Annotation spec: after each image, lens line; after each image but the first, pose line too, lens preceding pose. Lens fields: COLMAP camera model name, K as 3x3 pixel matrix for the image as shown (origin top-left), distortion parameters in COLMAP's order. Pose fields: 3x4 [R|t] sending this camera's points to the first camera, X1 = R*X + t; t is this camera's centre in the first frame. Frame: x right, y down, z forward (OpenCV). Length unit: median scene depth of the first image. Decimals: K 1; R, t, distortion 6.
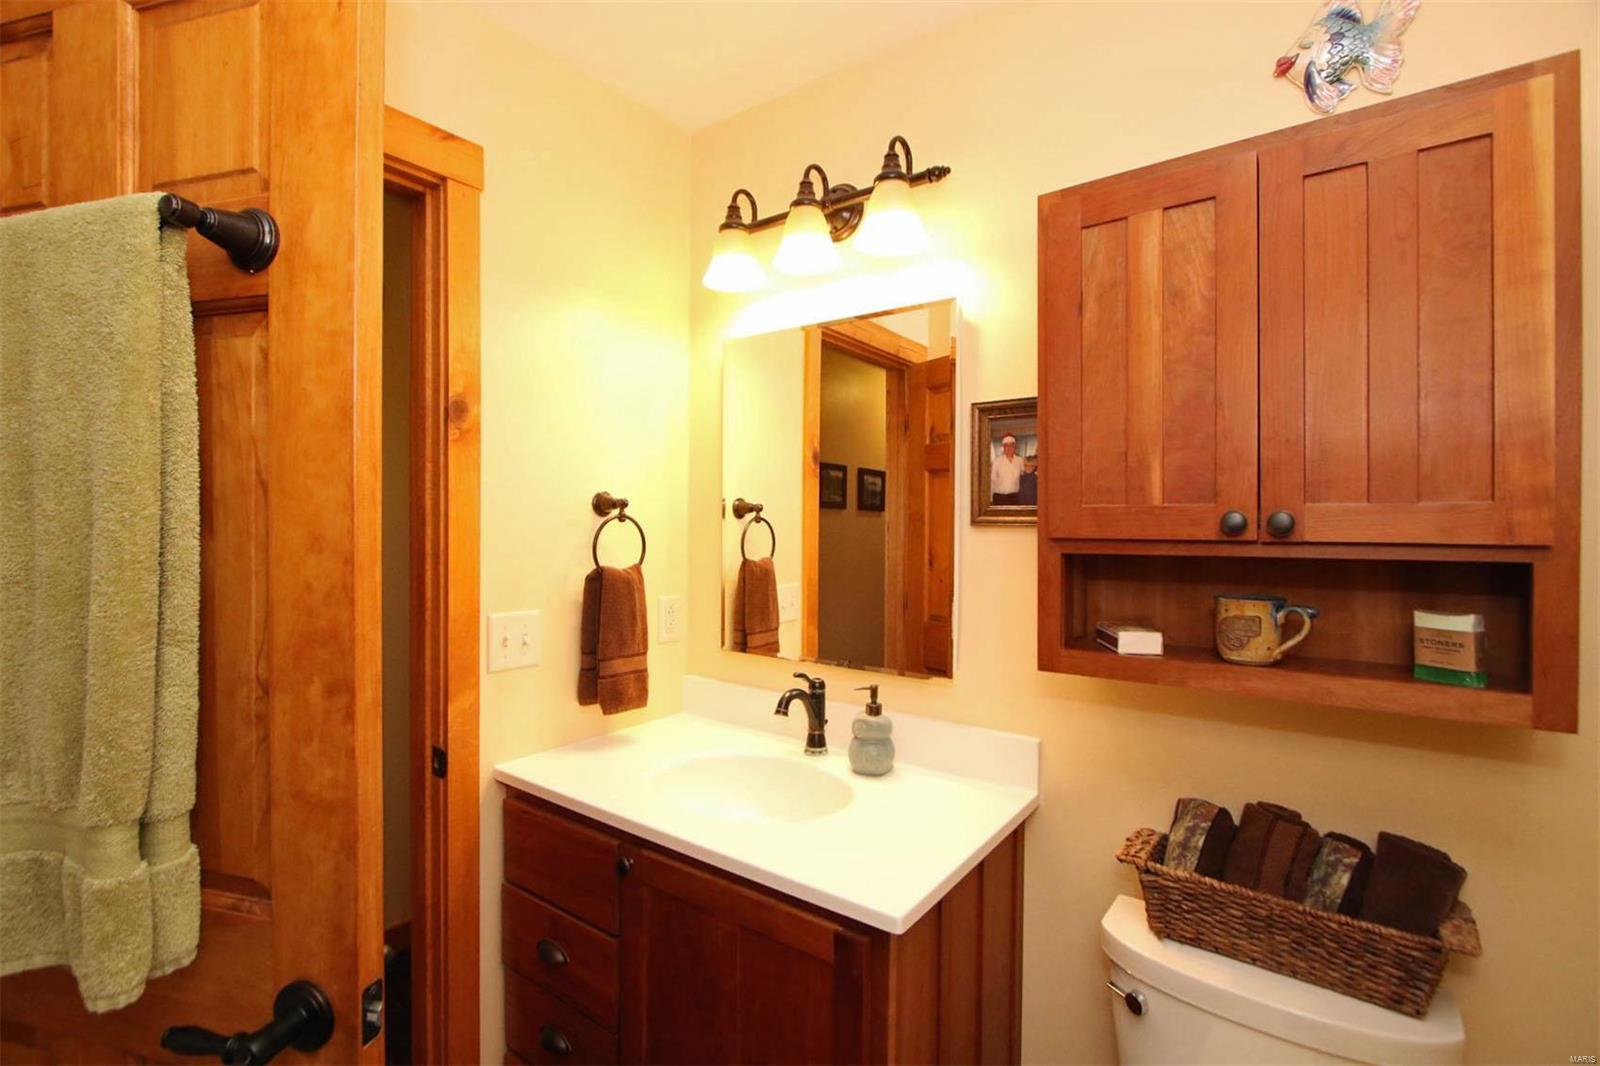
lens RADIAL K [[735.7, 0, 795.2], [0, 735.7, 533.2], [0, 0, 1]] dist [-0.001509, -0.000302]
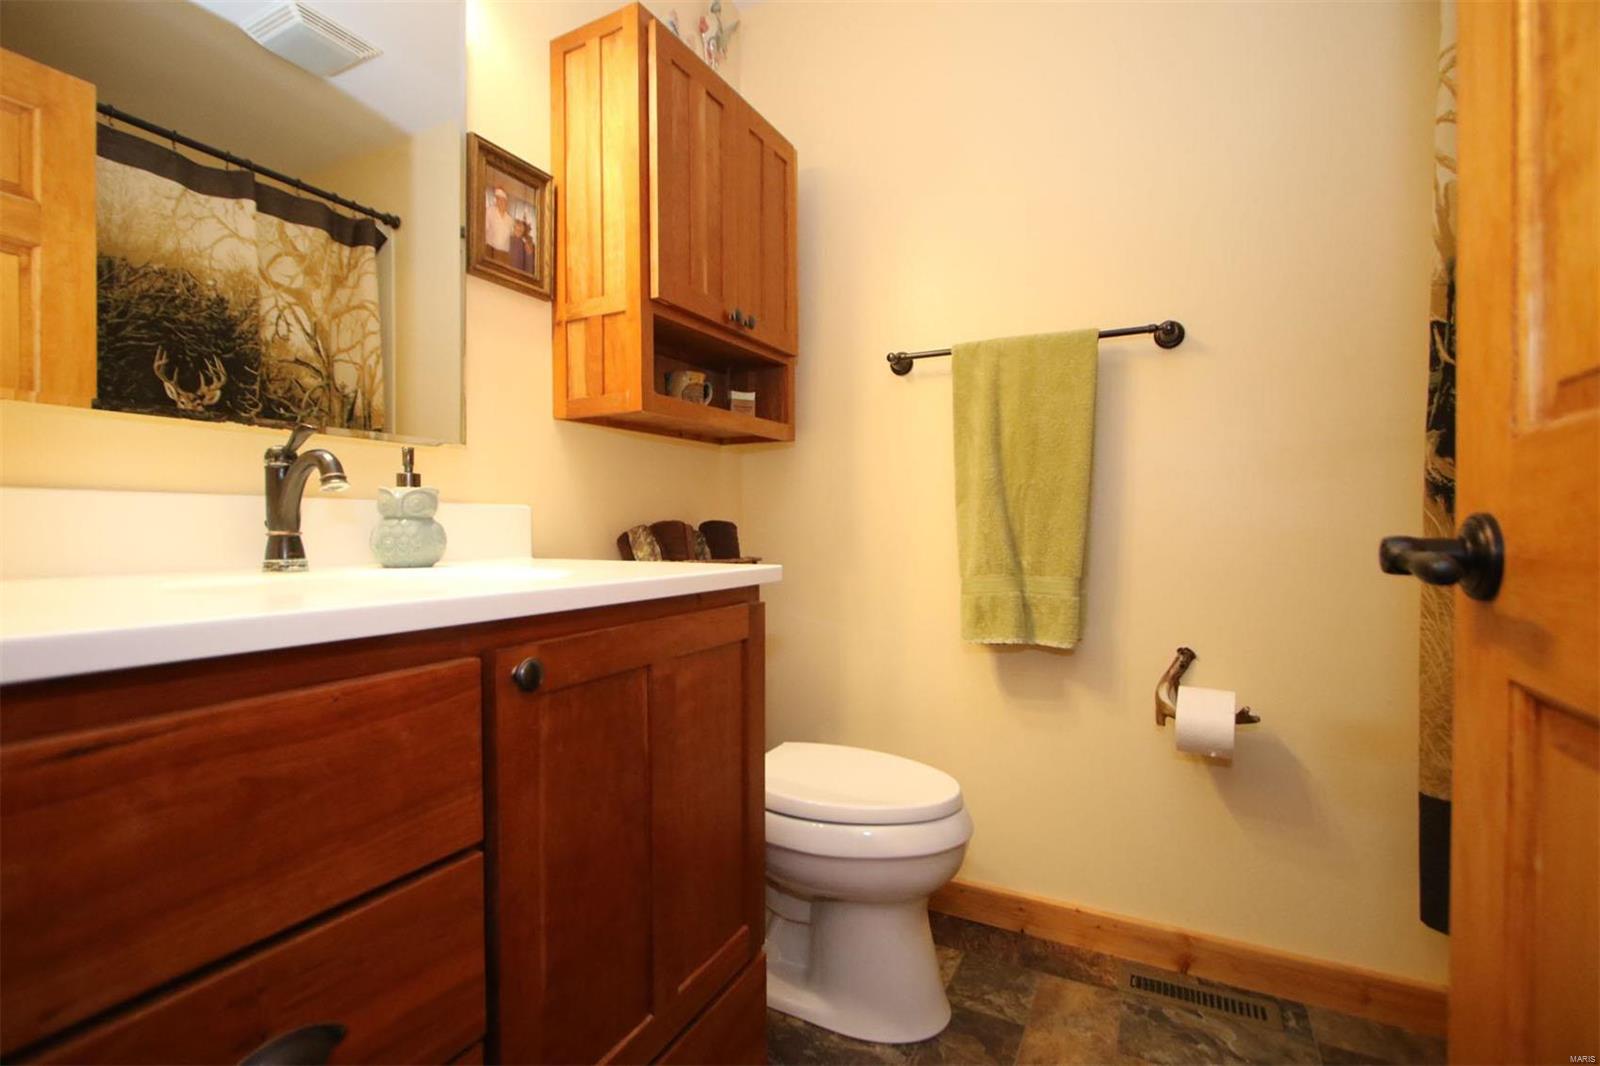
lens RADIAL K [[735.7, 0, 795.2], [0, 735.7, 533.2], [0, 0, 1]] dist [-0.001509, -0.000302]
pose [[-0.170144, -0.015895, 0.985291, -0.718432], [0.007747, 0.999817, 0.017467, 0.298832], [-0.985389, 0.010605, -0.169990, 0.790526]]
